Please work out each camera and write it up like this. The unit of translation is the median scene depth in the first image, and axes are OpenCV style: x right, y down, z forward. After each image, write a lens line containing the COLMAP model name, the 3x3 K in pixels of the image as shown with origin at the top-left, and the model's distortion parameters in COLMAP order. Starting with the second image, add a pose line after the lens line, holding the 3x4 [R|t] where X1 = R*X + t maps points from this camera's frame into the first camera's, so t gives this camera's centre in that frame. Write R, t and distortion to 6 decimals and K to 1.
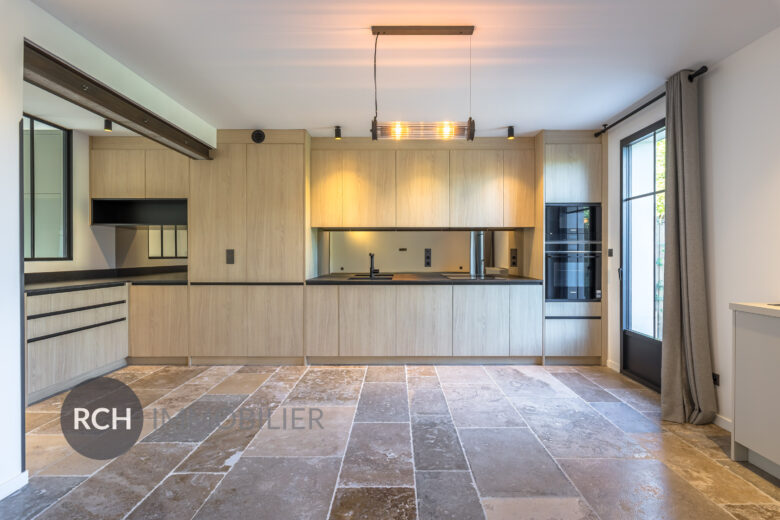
lens RADIAL K [[398.8, 0, 391.9], [0, 398.8, 254.5], [0, 0, 1]] dist [-0.006681, -0.000949]
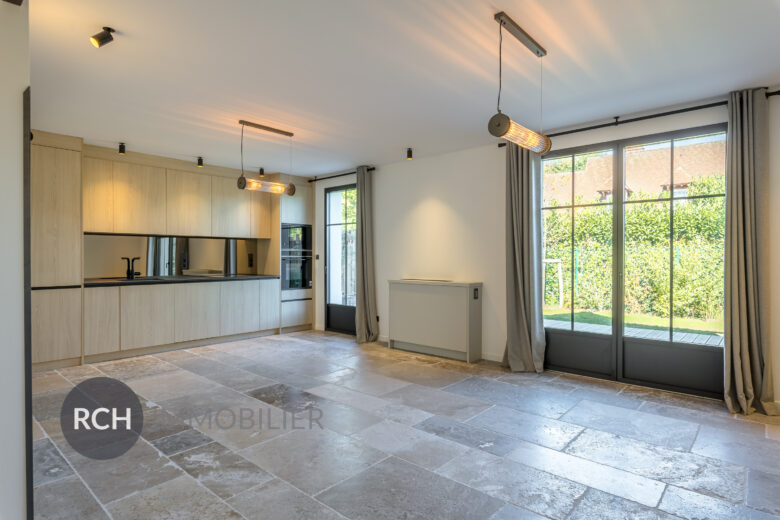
lens RADIAL K [[427.7, 0, 392.1], [0, 427.7, 259.9], [0, 0, 1]] dist [0.004623, 0.001107]
pose [[0.661653, -0.003384, 0.749802, -0.536208], [-0.001269, 0.999983, 0.005633, -0.003499], [-0.749809, -0.004678, 0.661638, -0.354116]]
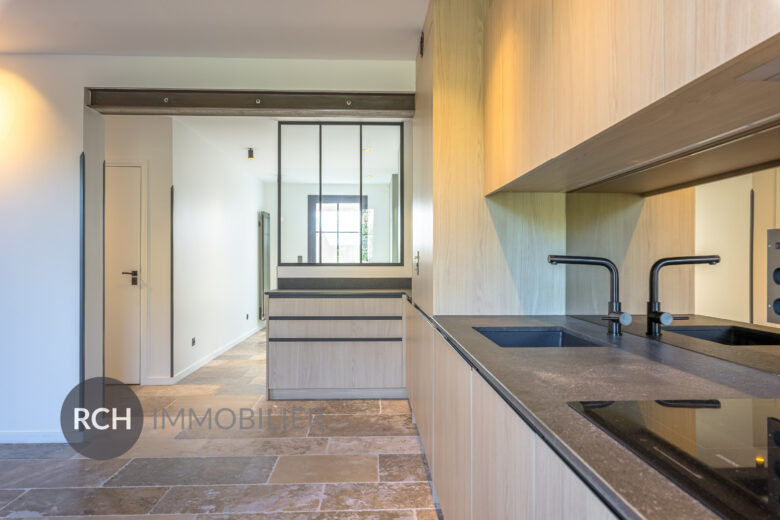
lens RADIAL K [[517.4, 0, 389.1], [0, 517.4, 257.1], [0, 0, 1]] dist [0.008900, -0.004375]
pose [[0.045824, -0.003212, -0.998944, 0.376990], [0.000319, 0.999995, -0.003201, -0.002287], [0.998949, -0.000172, 0.045825, 0.923920]]
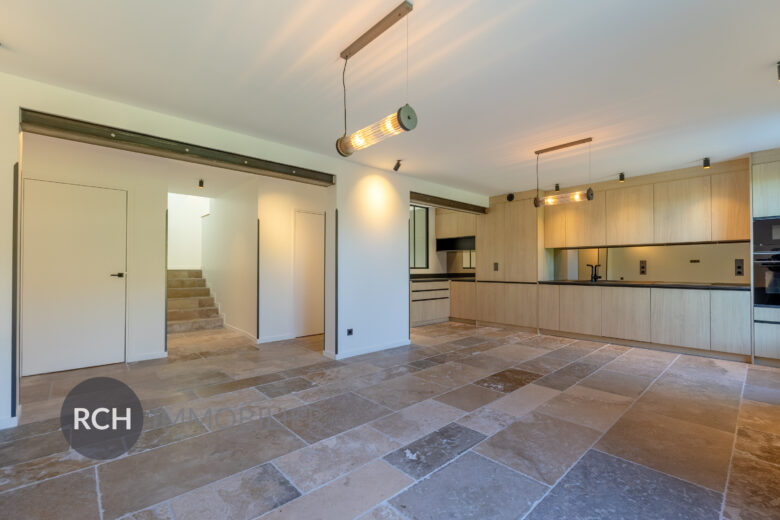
lens RADIAL K [[338.1, 0, 392.0], [0, 338.1, 263.9], [0, 0, 1]] dist [0.001369, -0.000189]
pose [[0.684100, -0.009119, -0.729331, 0.391385], [0.000699, 0.999930, -0.011848, 0.010074], [0.729388, 0.007595, 0.684059, -0.390627]]
